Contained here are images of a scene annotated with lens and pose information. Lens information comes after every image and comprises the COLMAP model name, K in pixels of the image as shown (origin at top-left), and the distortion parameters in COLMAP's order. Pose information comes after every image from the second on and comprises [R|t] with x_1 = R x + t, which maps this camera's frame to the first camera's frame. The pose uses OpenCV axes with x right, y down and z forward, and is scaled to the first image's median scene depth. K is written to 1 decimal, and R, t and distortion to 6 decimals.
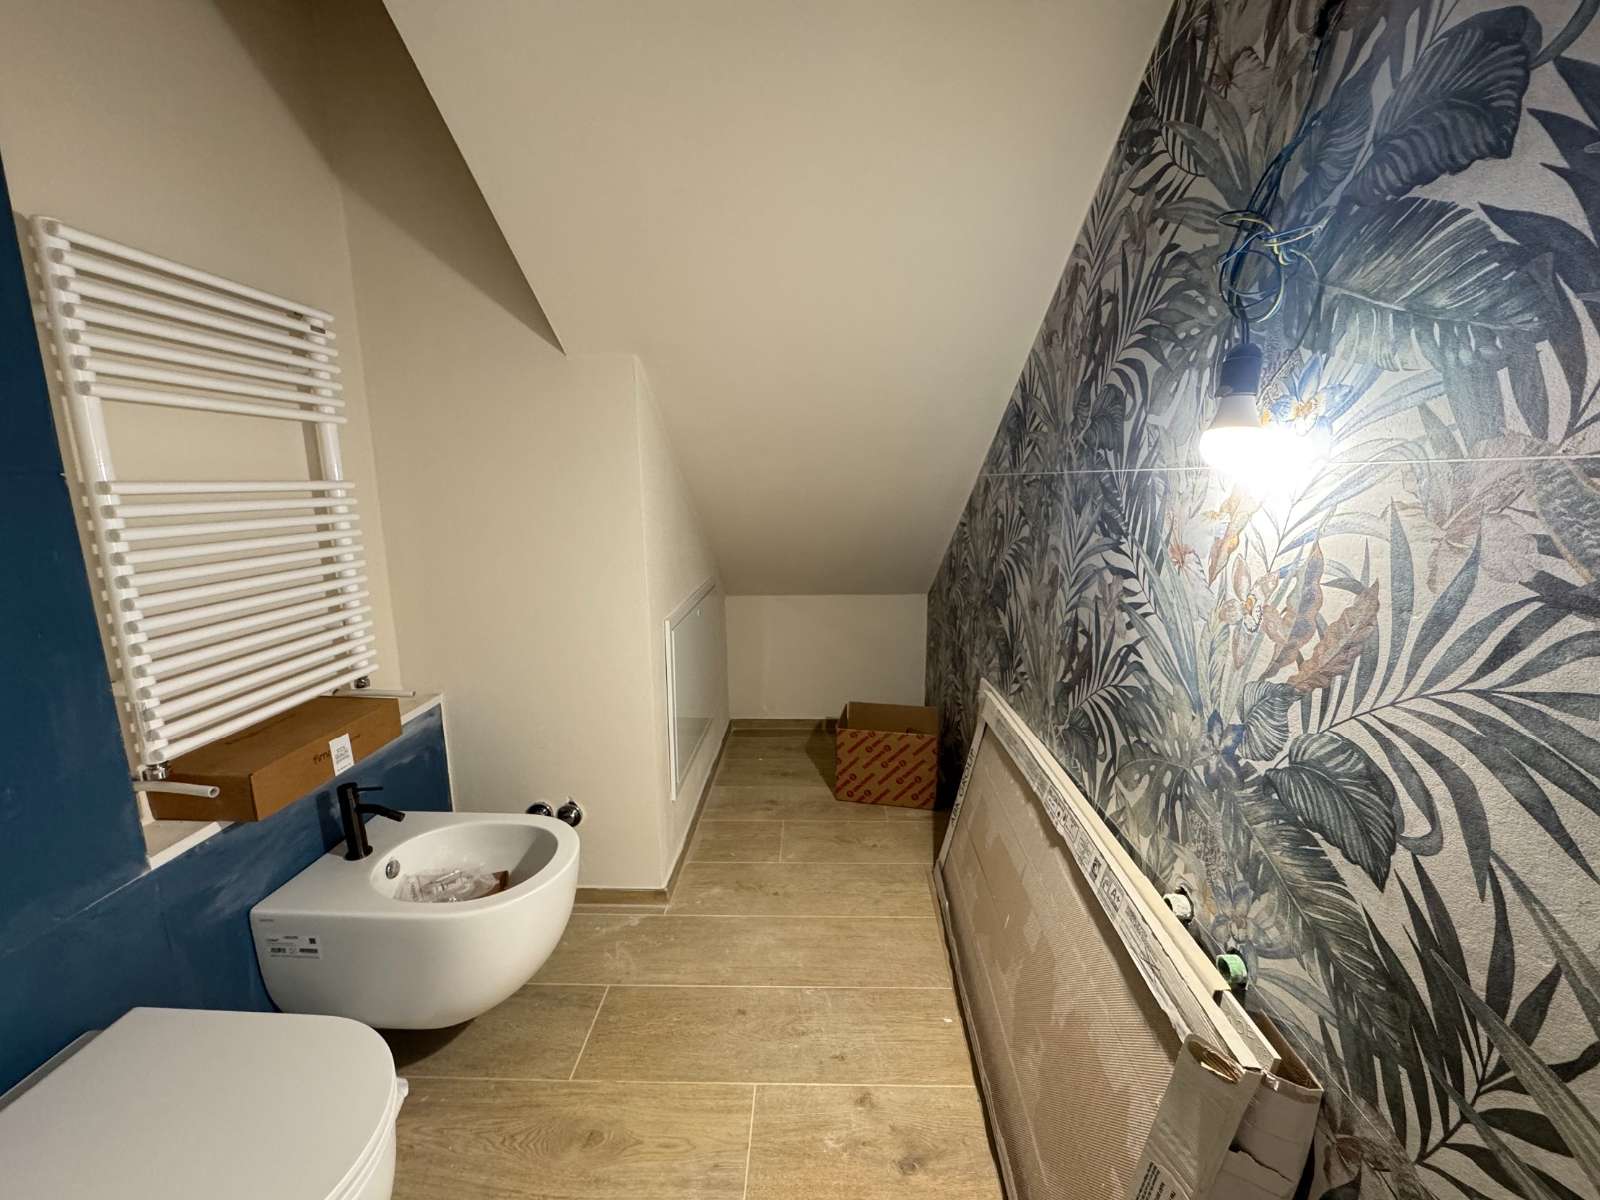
lens RADIAL K [[635.7, 0, 801.0], [0, 635.7, 597.6], [0, 0, 1]] dist [-0.001754, -0.001511]
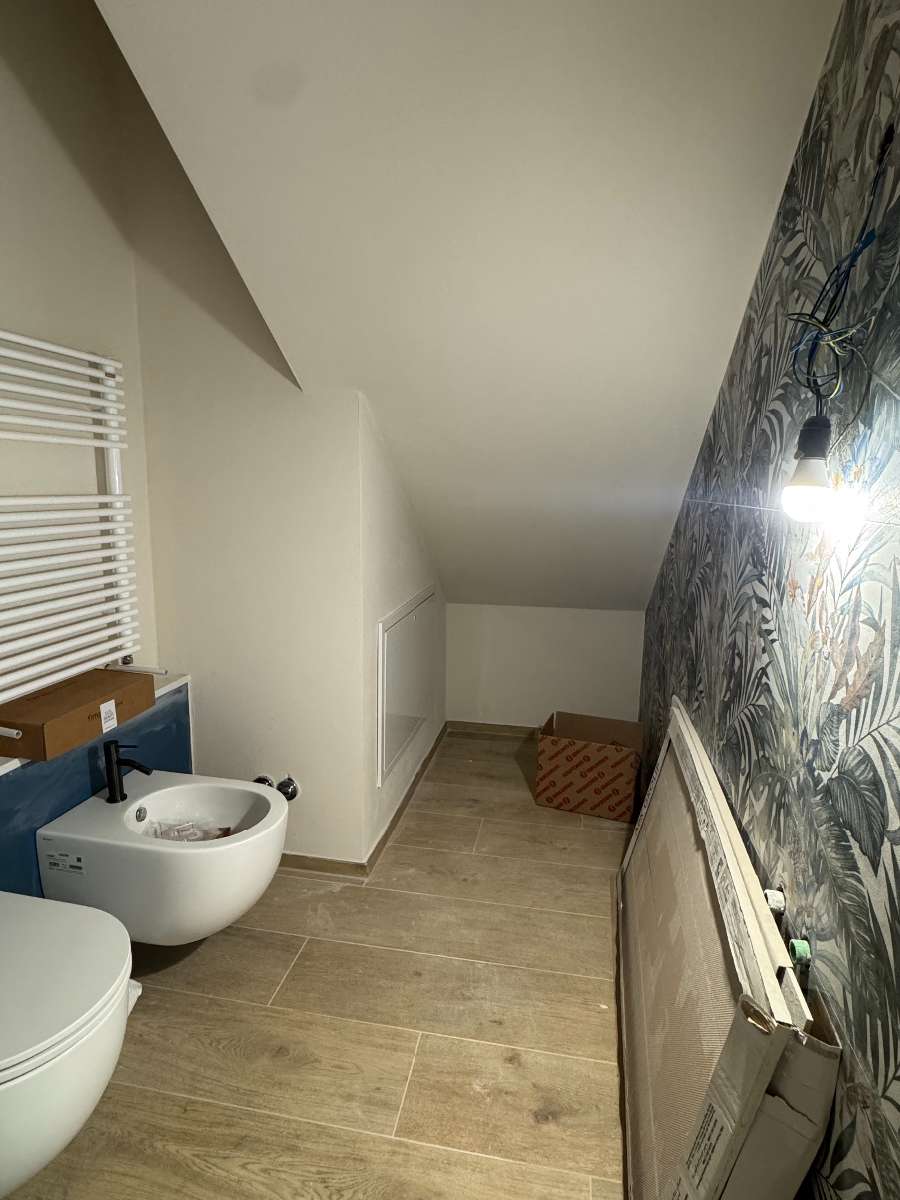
lens RADIAL K [[651.2, 0, 452.4], [0, 651.2, 596.4], [0, 0, 1]] dist [-0.003064, 0.002748]
pose [[0.987431, 0.048885, -0.150299, 0.125778], [-0.050976, 0.998649, -0.010087, -0.009012], [0.149602, 0.017622, 0.988589, -0.169165]]
